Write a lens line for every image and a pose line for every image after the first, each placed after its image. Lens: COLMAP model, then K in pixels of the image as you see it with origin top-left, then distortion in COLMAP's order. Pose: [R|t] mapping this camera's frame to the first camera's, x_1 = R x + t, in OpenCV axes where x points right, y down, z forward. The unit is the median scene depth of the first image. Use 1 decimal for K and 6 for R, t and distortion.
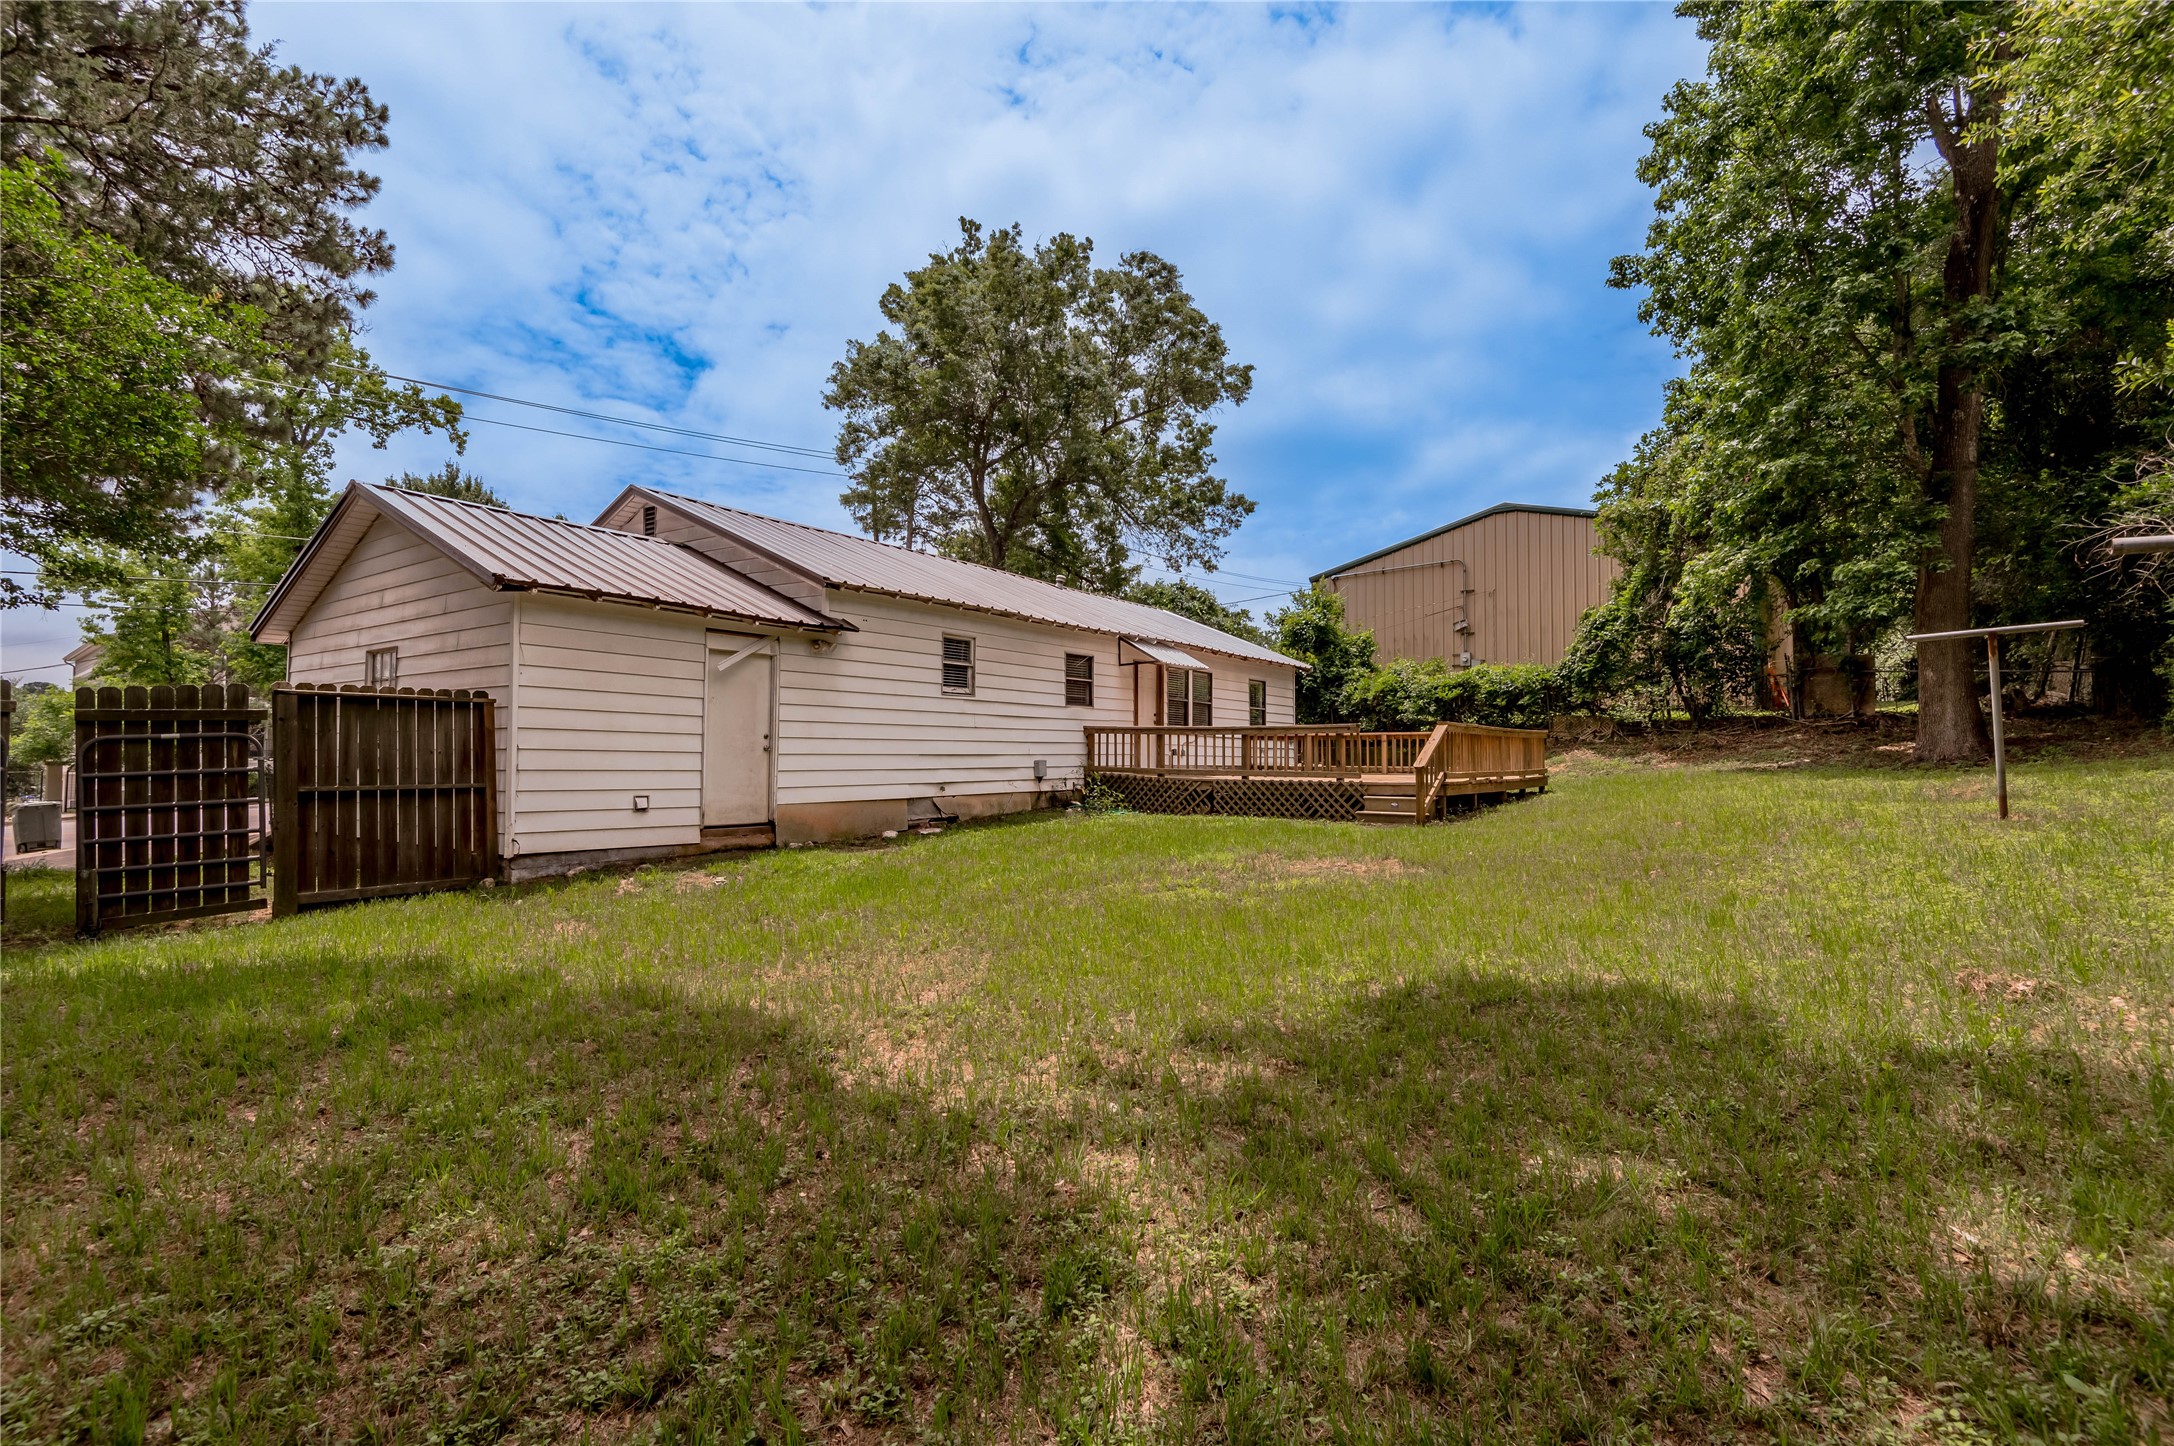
lens RADIAL K [[996.2, 0, 1084.0], [0, 996.2, 729.3], [0, 0, 1]] dist [-0.006101, -0.001661]
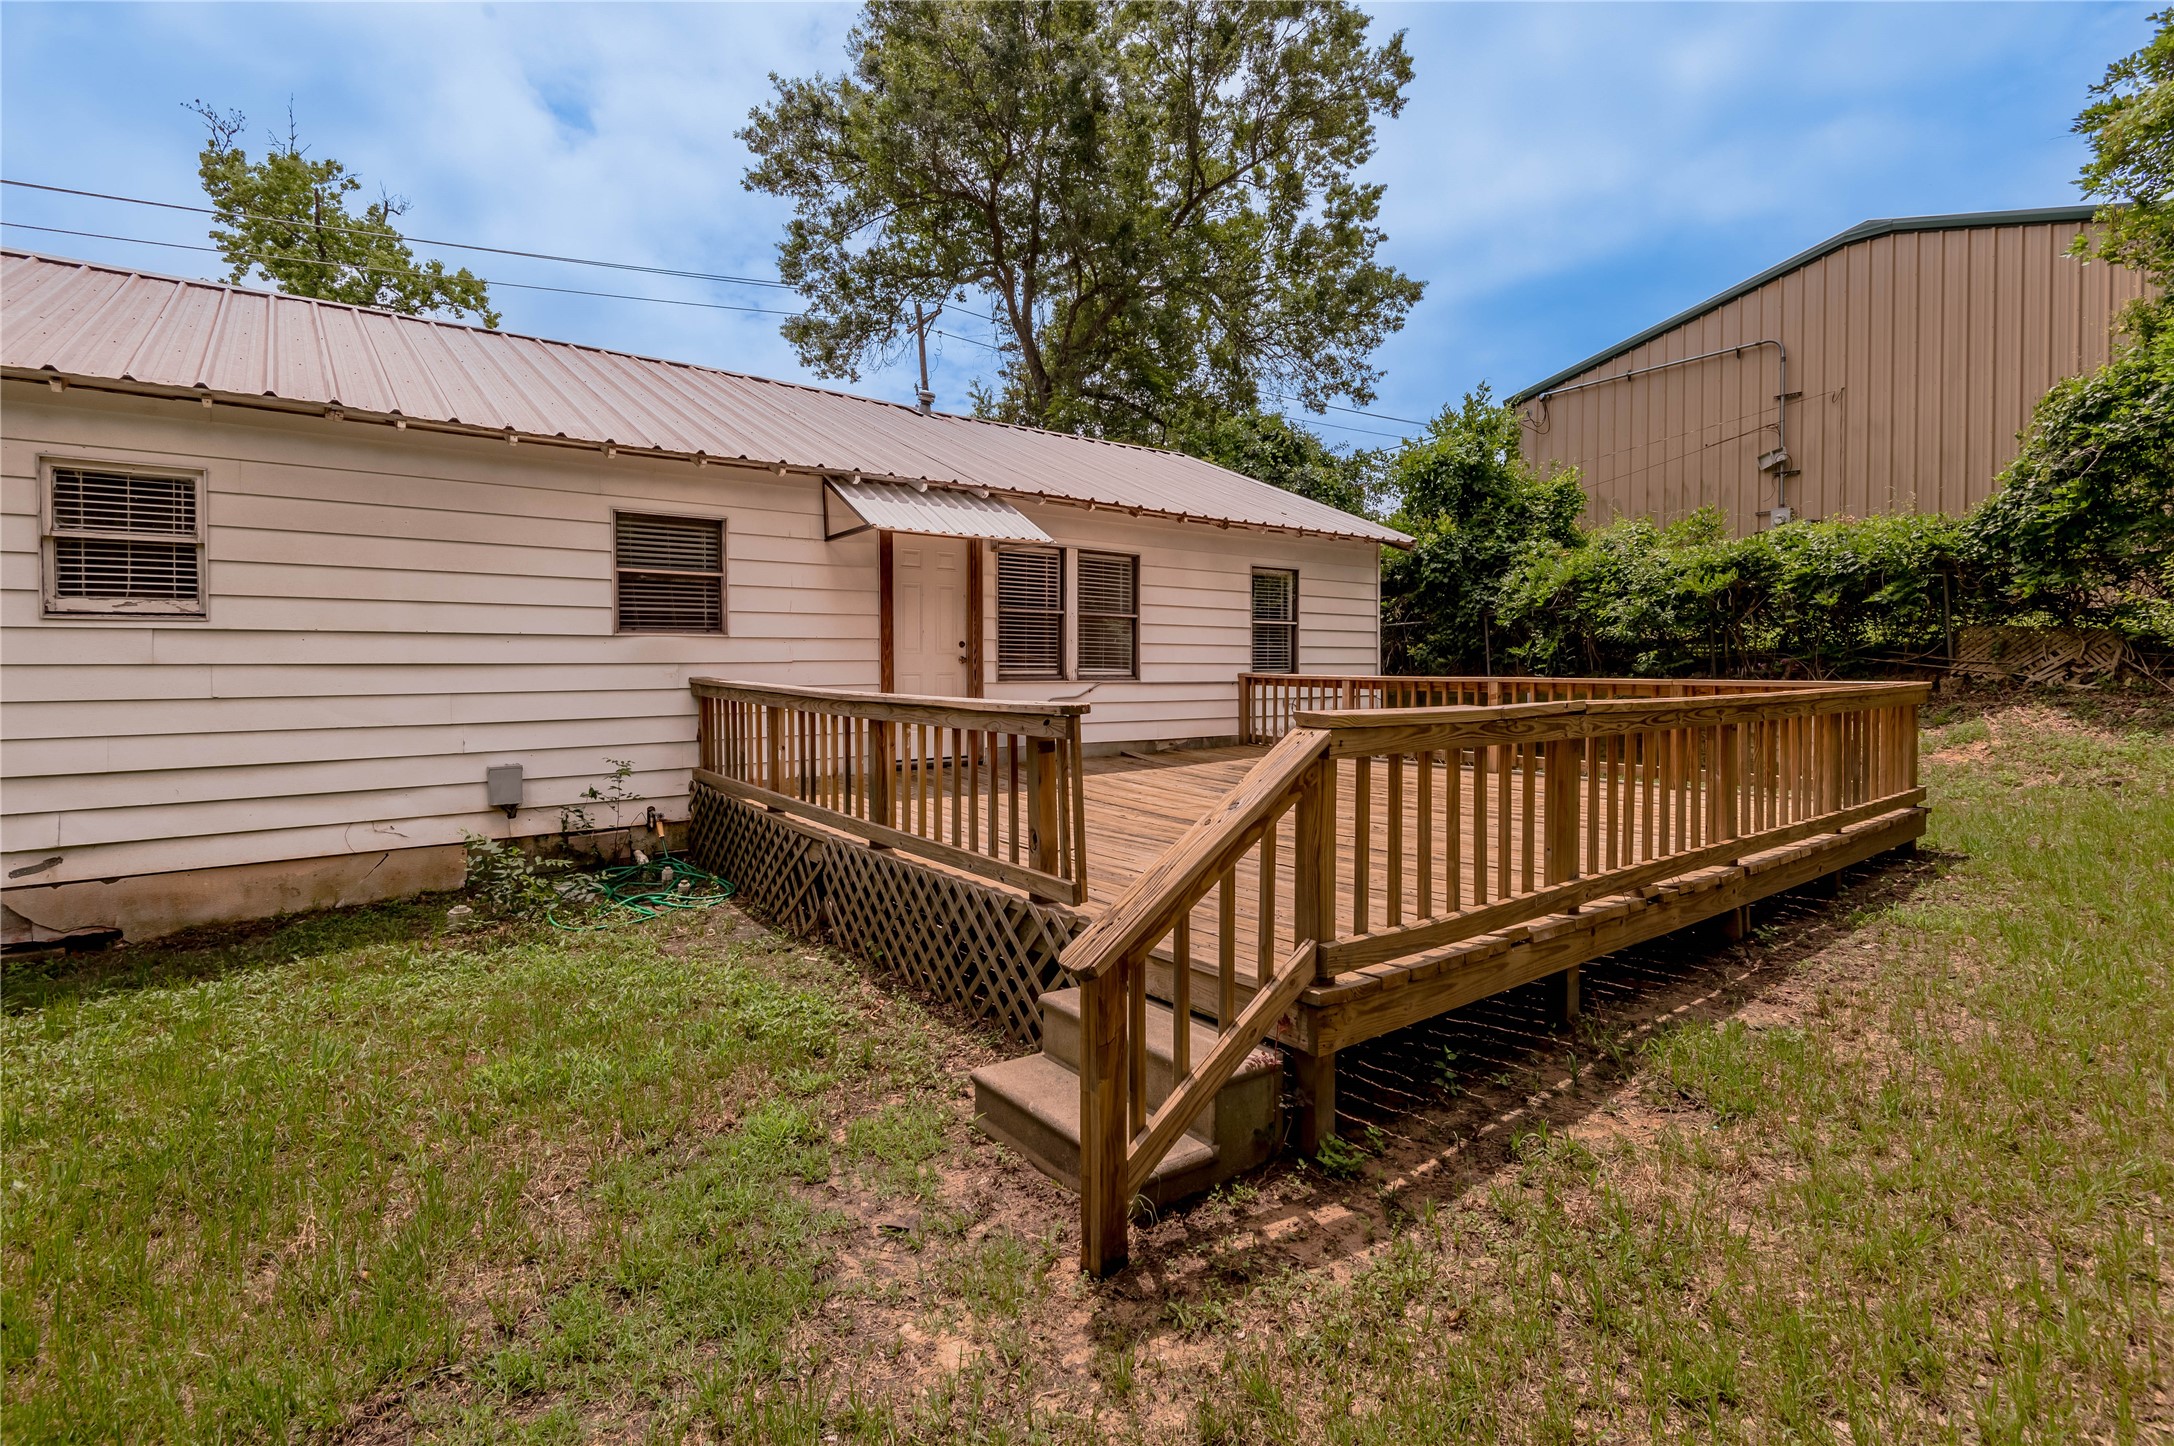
lens RADIAL K [[996.2, 0, 1135.6], [0, 996.2, 692.1], [0, 0, 1]] dist [-0.006101, -0.001661]
pose [[0.965453, 0.001559, -0.260573, 0.226856], [0.013407, 0.998360, 0.055649, -0.014030], [0.260232, -0.057220, 0.963849, 0.464846]]
